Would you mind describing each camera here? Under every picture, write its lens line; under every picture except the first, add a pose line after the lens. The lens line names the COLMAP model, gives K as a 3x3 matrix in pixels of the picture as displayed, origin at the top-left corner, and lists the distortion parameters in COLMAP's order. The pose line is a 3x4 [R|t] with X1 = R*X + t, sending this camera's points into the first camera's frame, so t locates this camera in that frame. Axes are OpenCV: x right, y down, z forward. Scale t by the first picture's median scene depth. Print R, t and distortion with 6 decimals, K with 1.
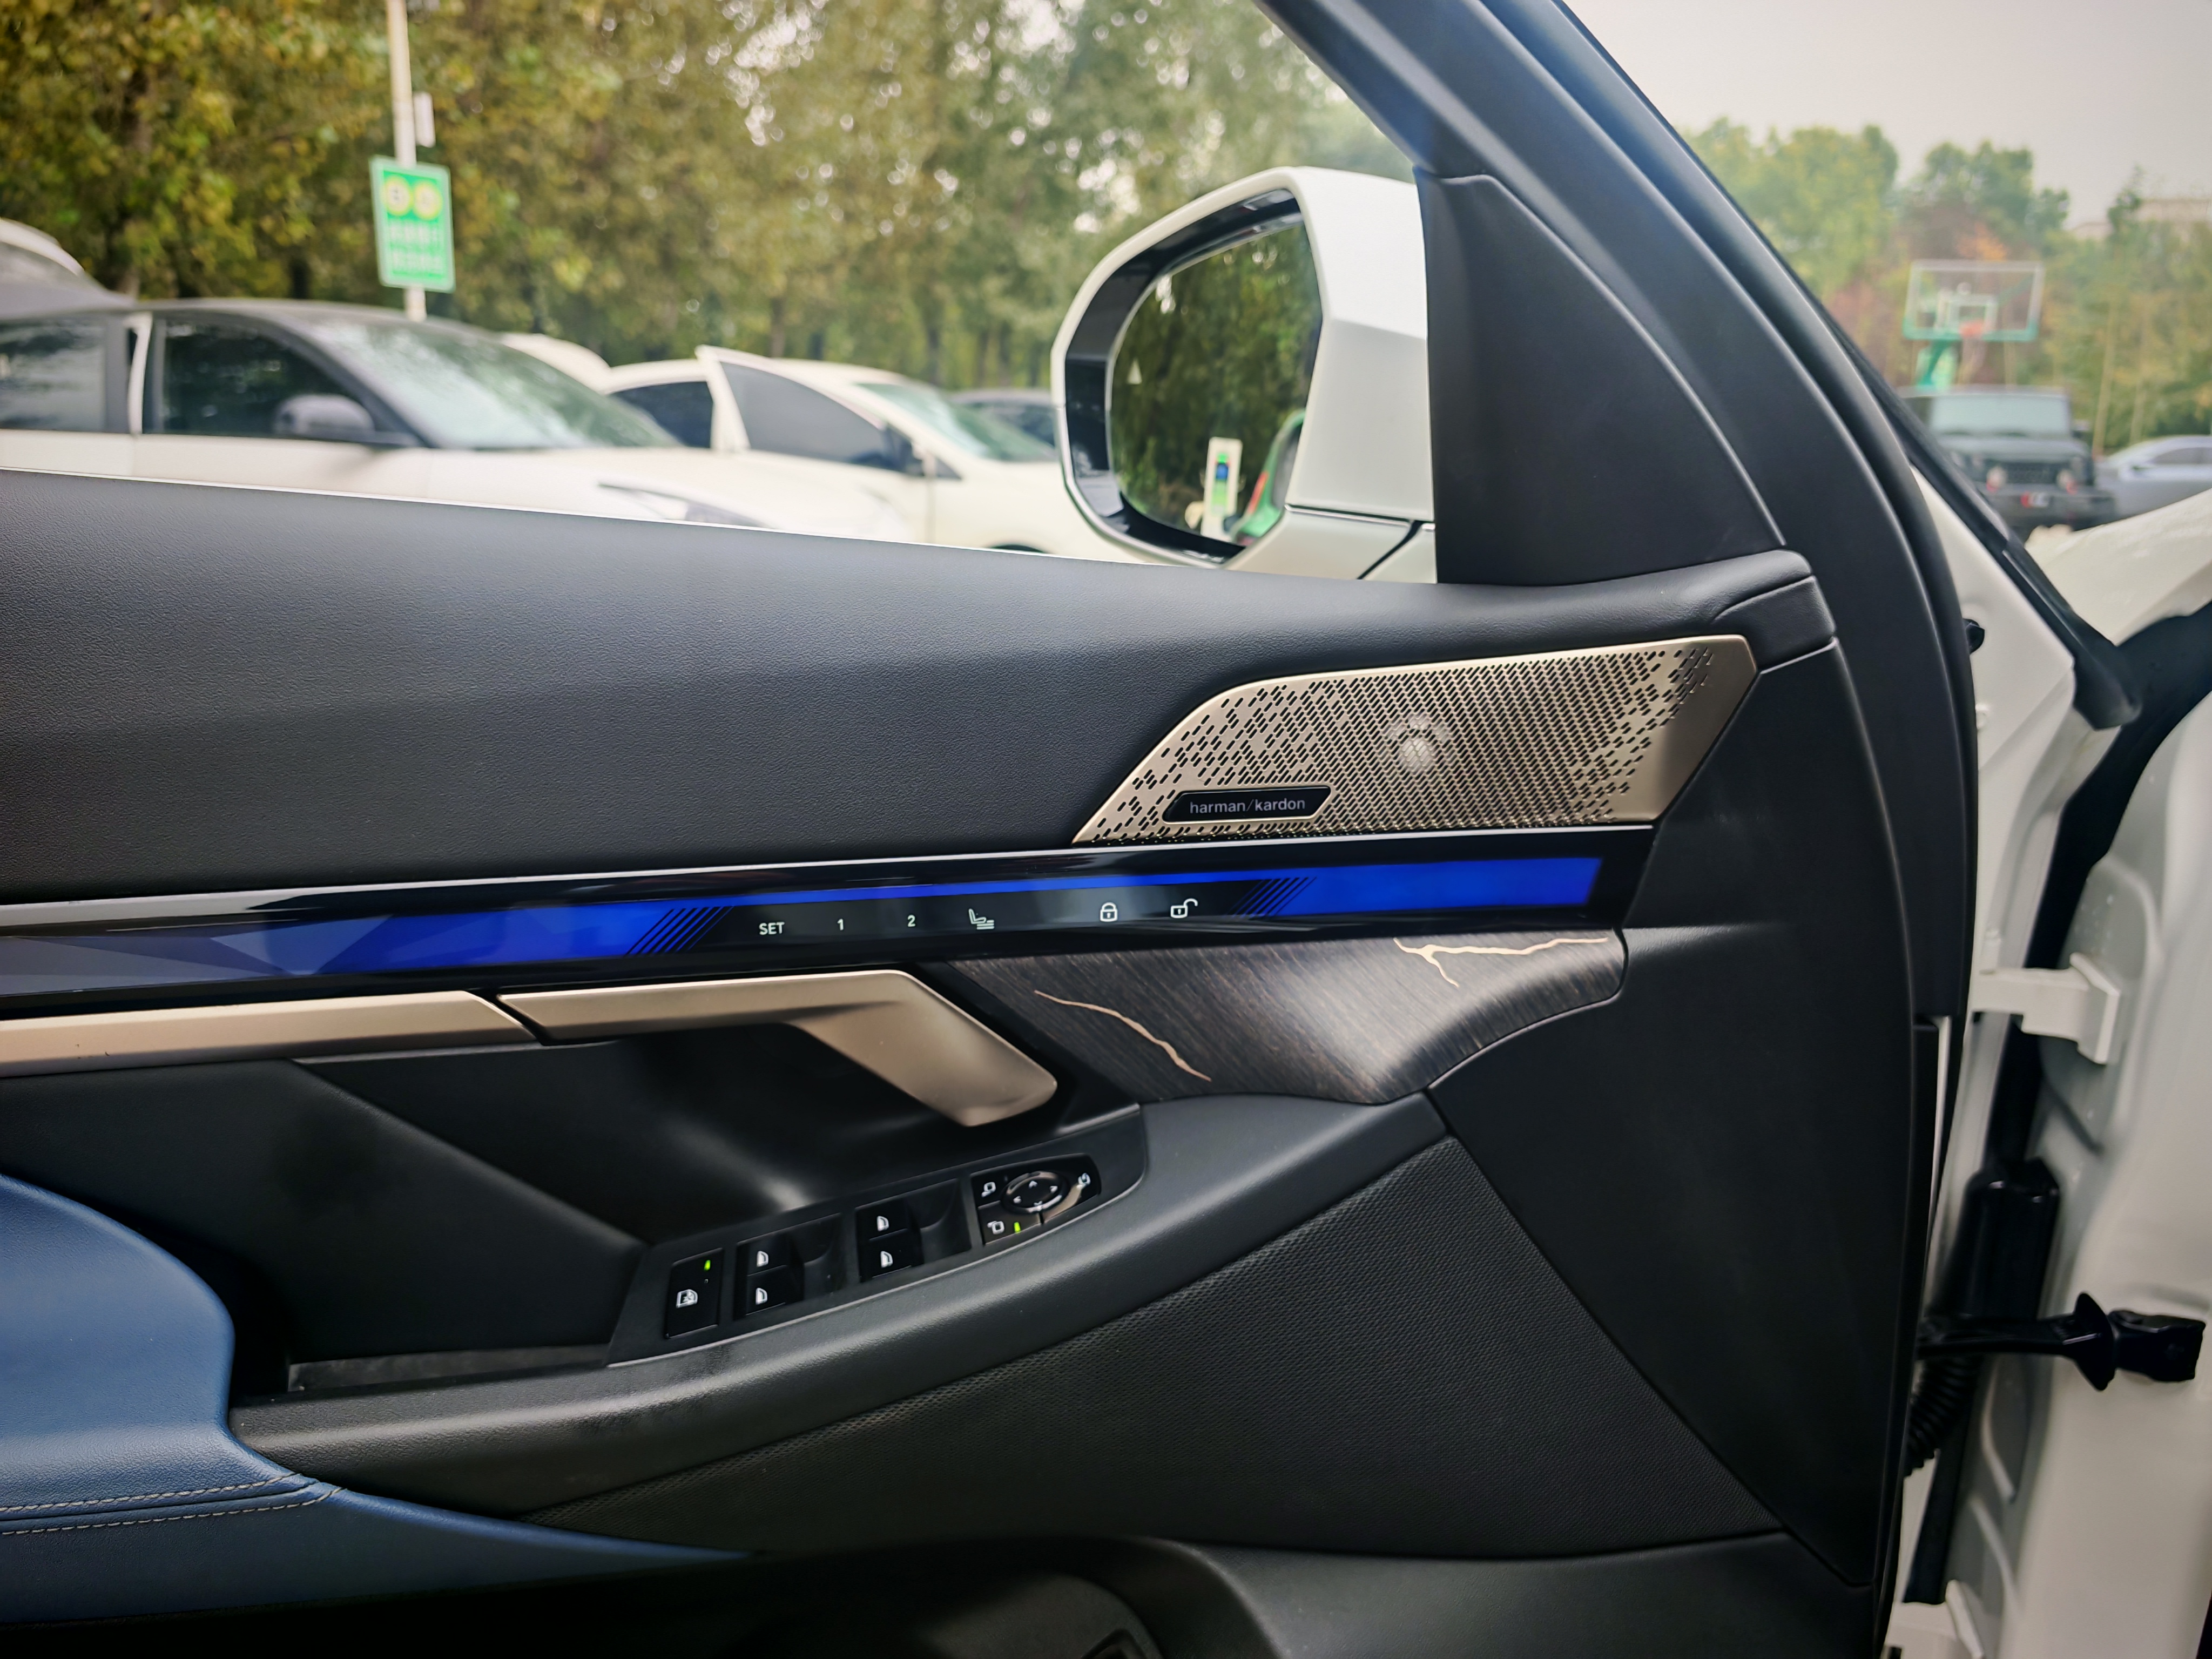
lens RADIAL K [[1558.8, 0, 1122.8], [0, 1558.8, 846.6], [0, 0, 1]] dist [-0.020642, -0.008903]
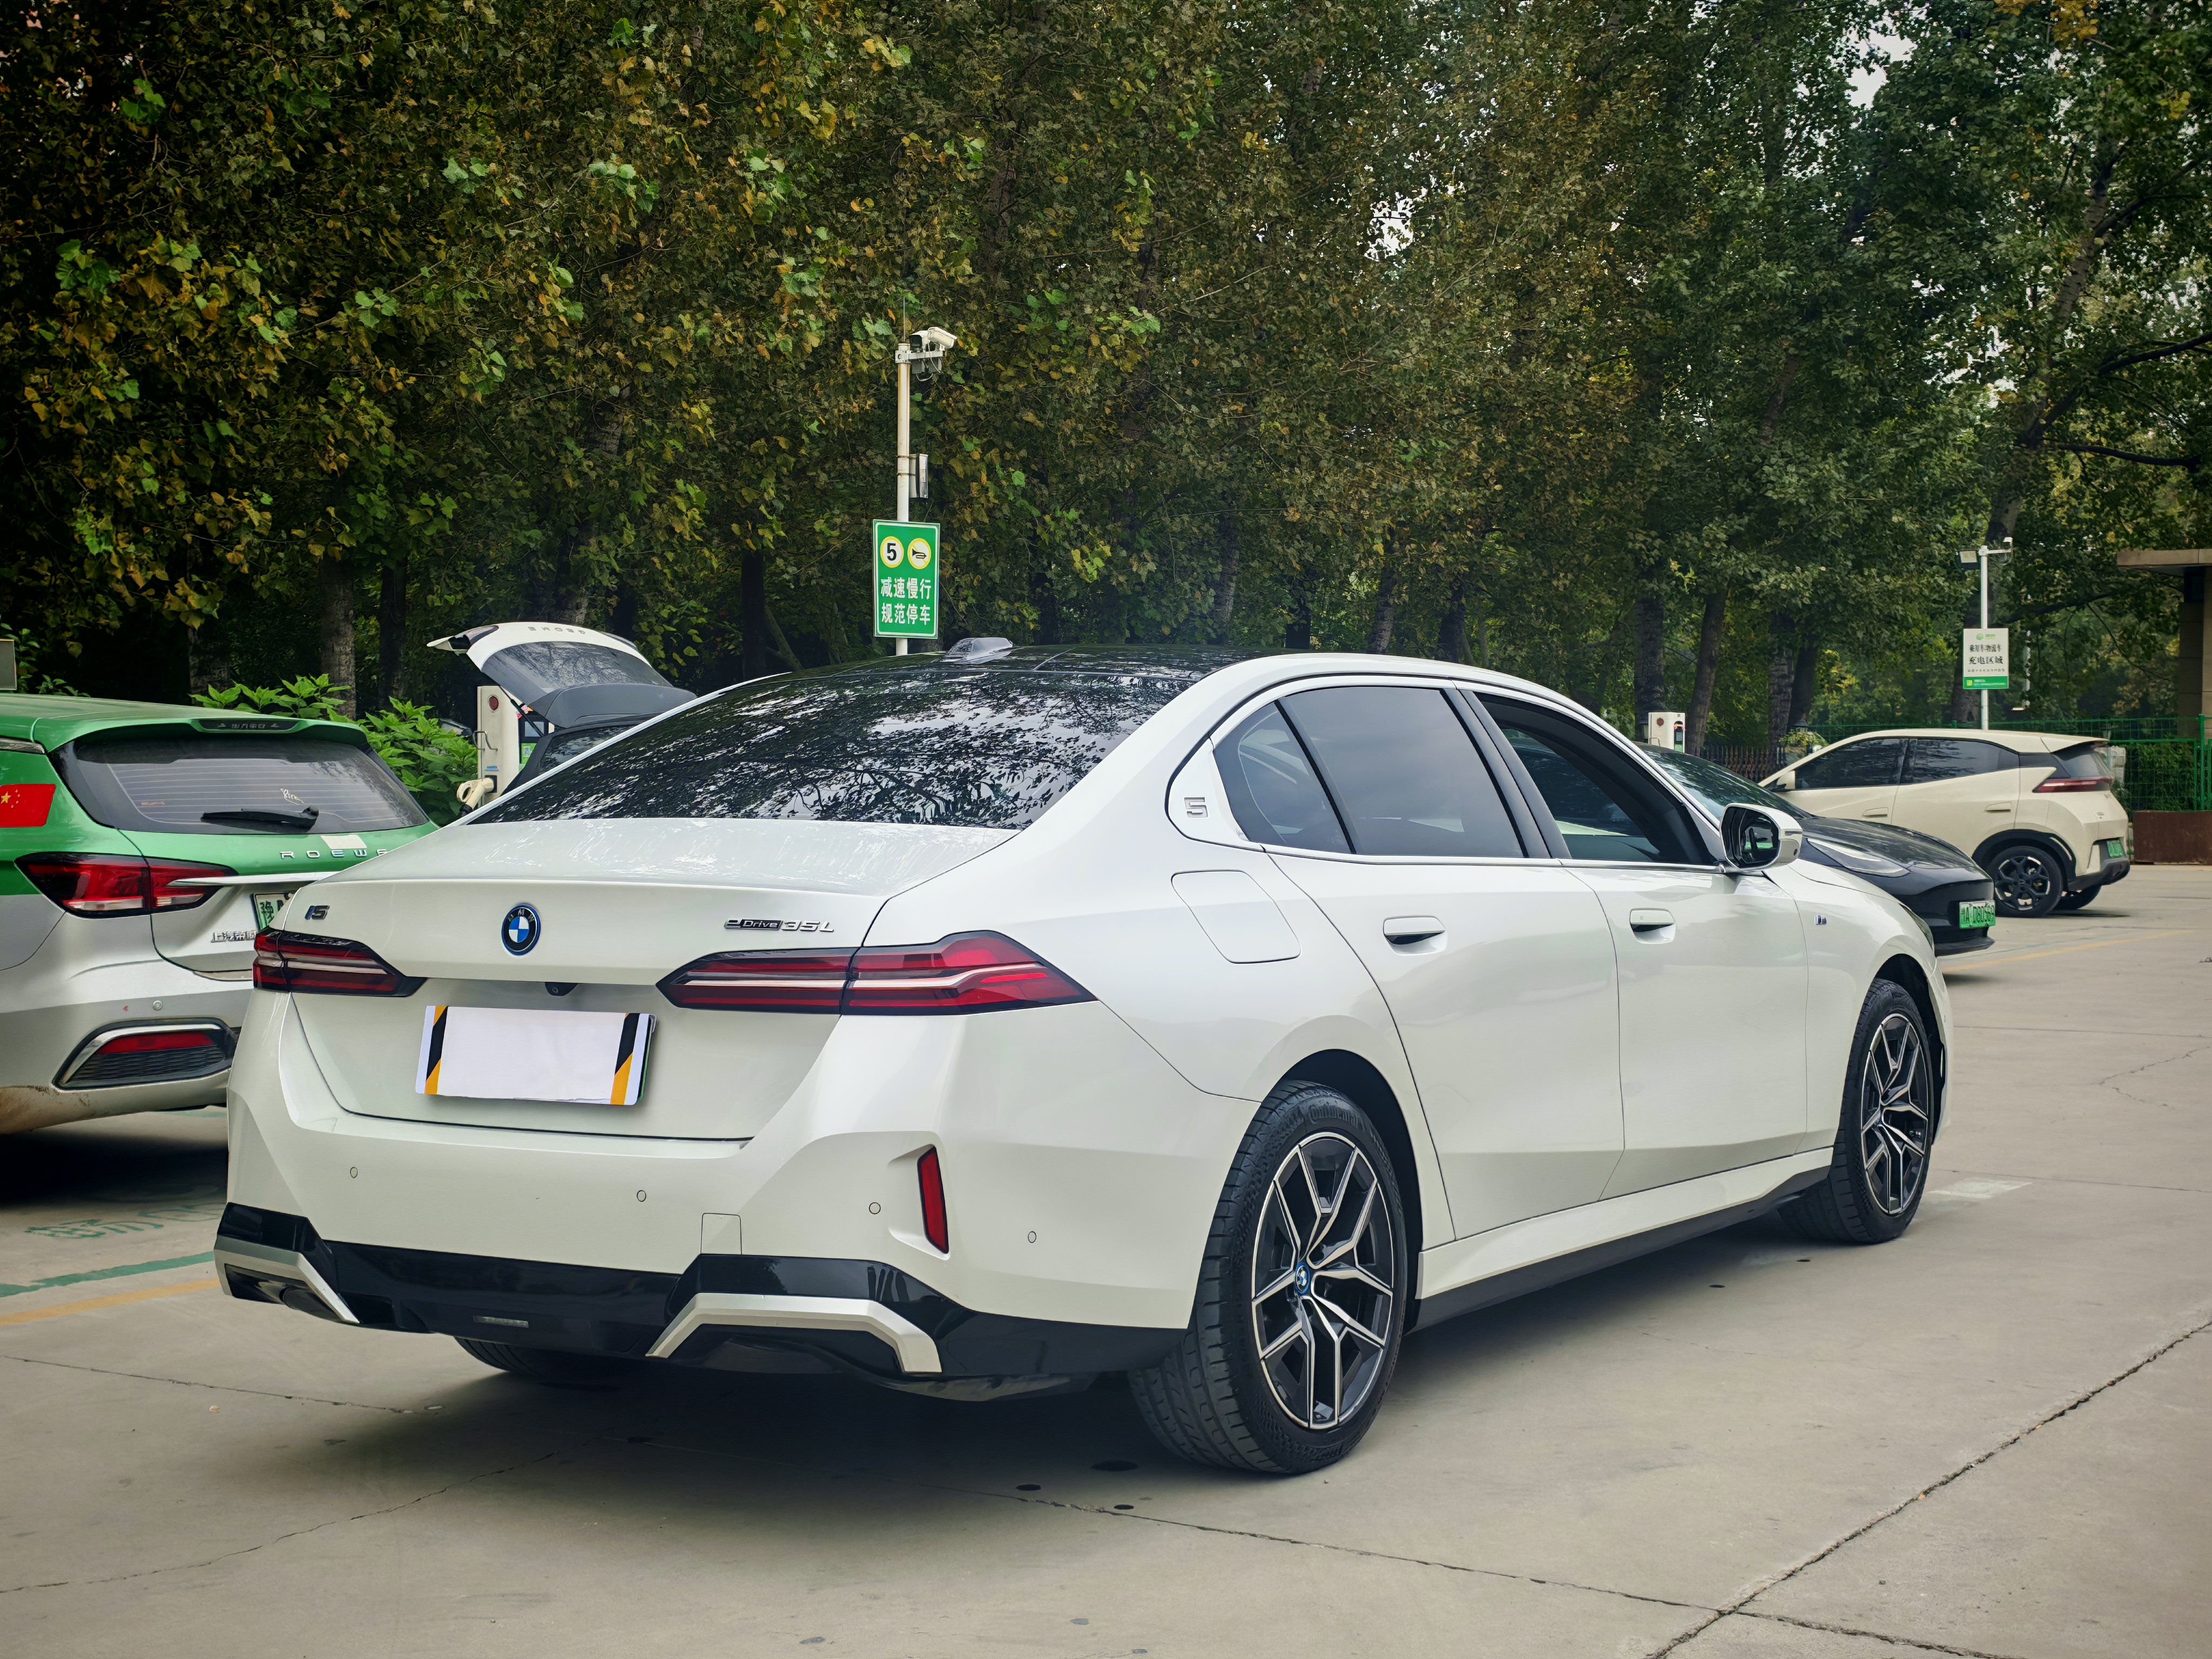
lens RADIAL K [[3079.2, 0, 1110.2], [0, 3079.2, 827.7], [0, 0, 1]] dist [-0.005455, 0.000000]
pose [[0.943529, -0.012519, -0.331055, 0.193015], [-0.063994, 0.973578, -0.219203, 0.109653], [0.325052, 0.228010, 0.917798, -0.446115]]
